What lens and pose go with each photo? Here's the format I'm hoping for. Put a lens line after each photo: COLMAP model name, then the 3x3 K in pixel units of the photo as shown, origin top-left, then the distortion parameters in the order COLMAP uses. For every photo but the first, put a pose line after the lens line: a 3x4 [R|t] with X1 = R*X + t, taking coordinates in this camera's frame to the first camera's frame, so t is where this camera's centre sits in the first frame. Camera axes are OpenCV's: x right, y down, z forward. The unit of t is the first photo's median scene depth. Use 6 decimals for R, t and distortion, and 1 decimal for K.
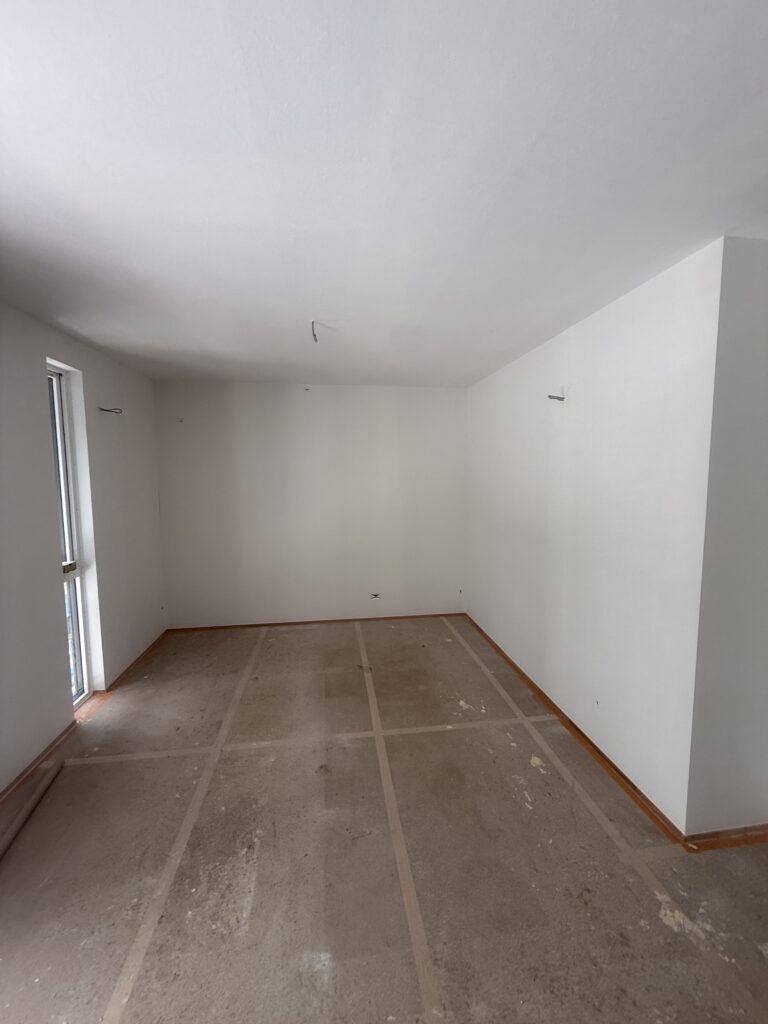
lens RADIAL K [[406.3, 0, 384.4], [0, 406.3, 512.4], [0, 0, 1]] dist [0.001207, 0.000280]
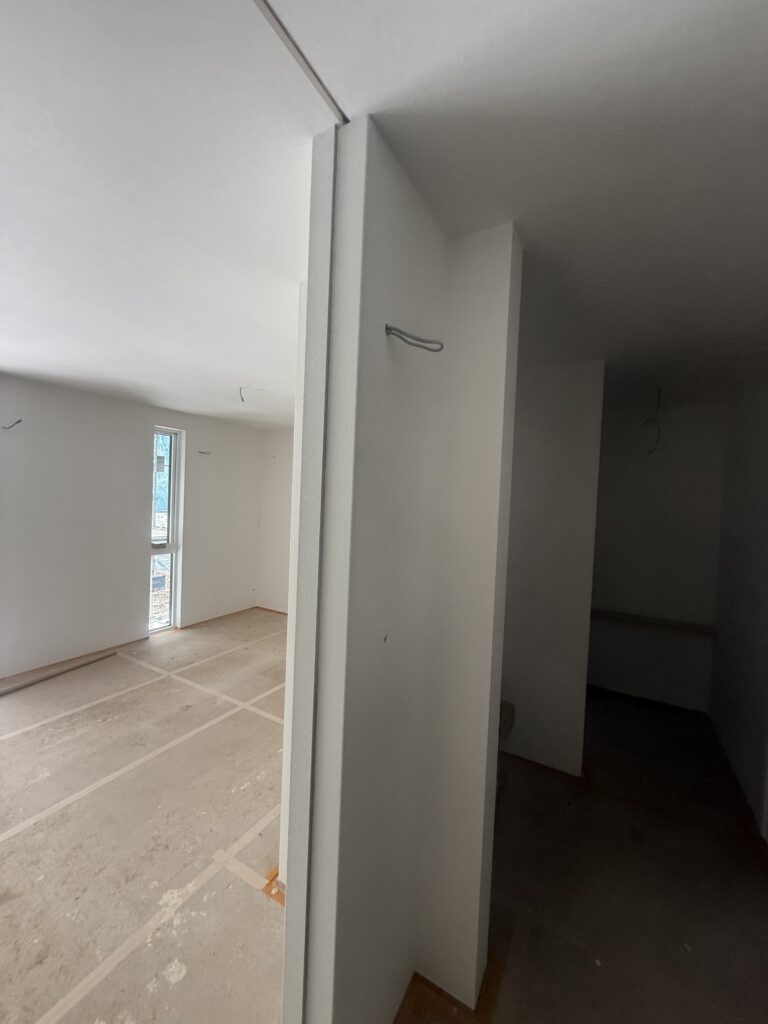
lens RADIAL K [[406.3, 0, 380.5], [0, 406.3, 512.5], [0, 0, 1]] dist [0.001207, 0.000280]
pose [[0.789551, 0.061847, -0.610560, 1.204212], [-0.104426, 0.993939, -0.034357, -0.050126], [0.604734, 0.090885, 0.791224, 0.250823]]
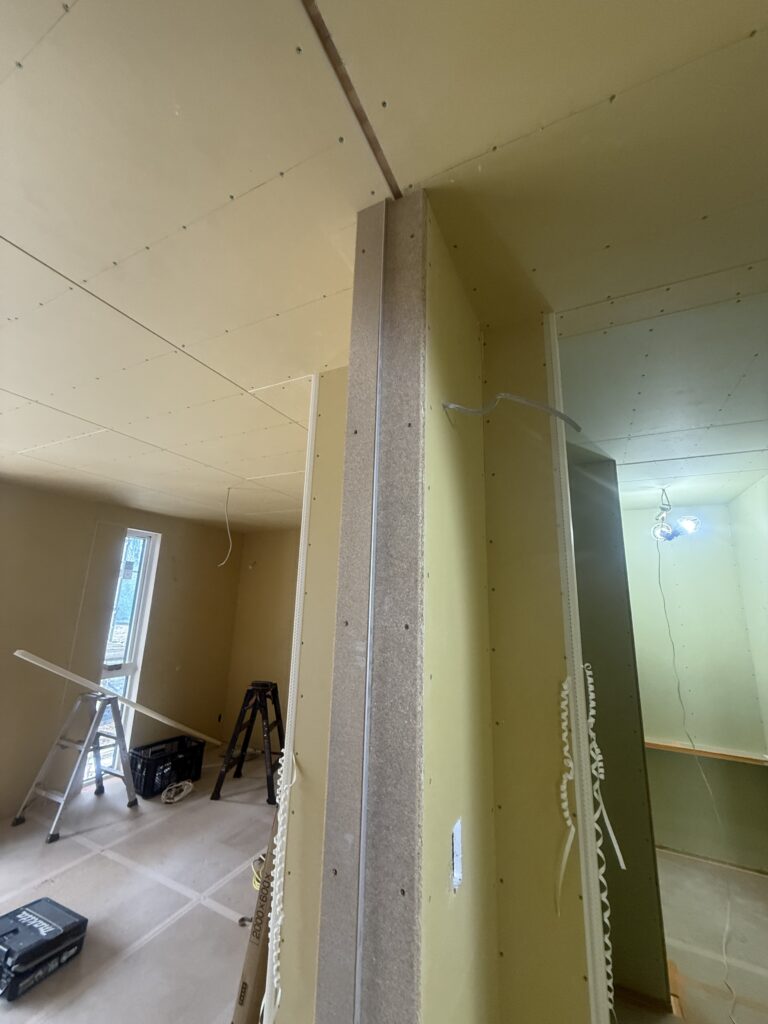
lens RADIAL K [[406.3, 0, 385.6], [0, 406.3, 511.1], [0, 0, 1]] dist [0.001207, 0.000280]
pose [[0.828910, -0.092921, -0.551611, 1.072562], [-0.086005, 0.953211, -0.289813, -0.071010], [0.552731, 0.287670, 0.782134, 0.302595]]
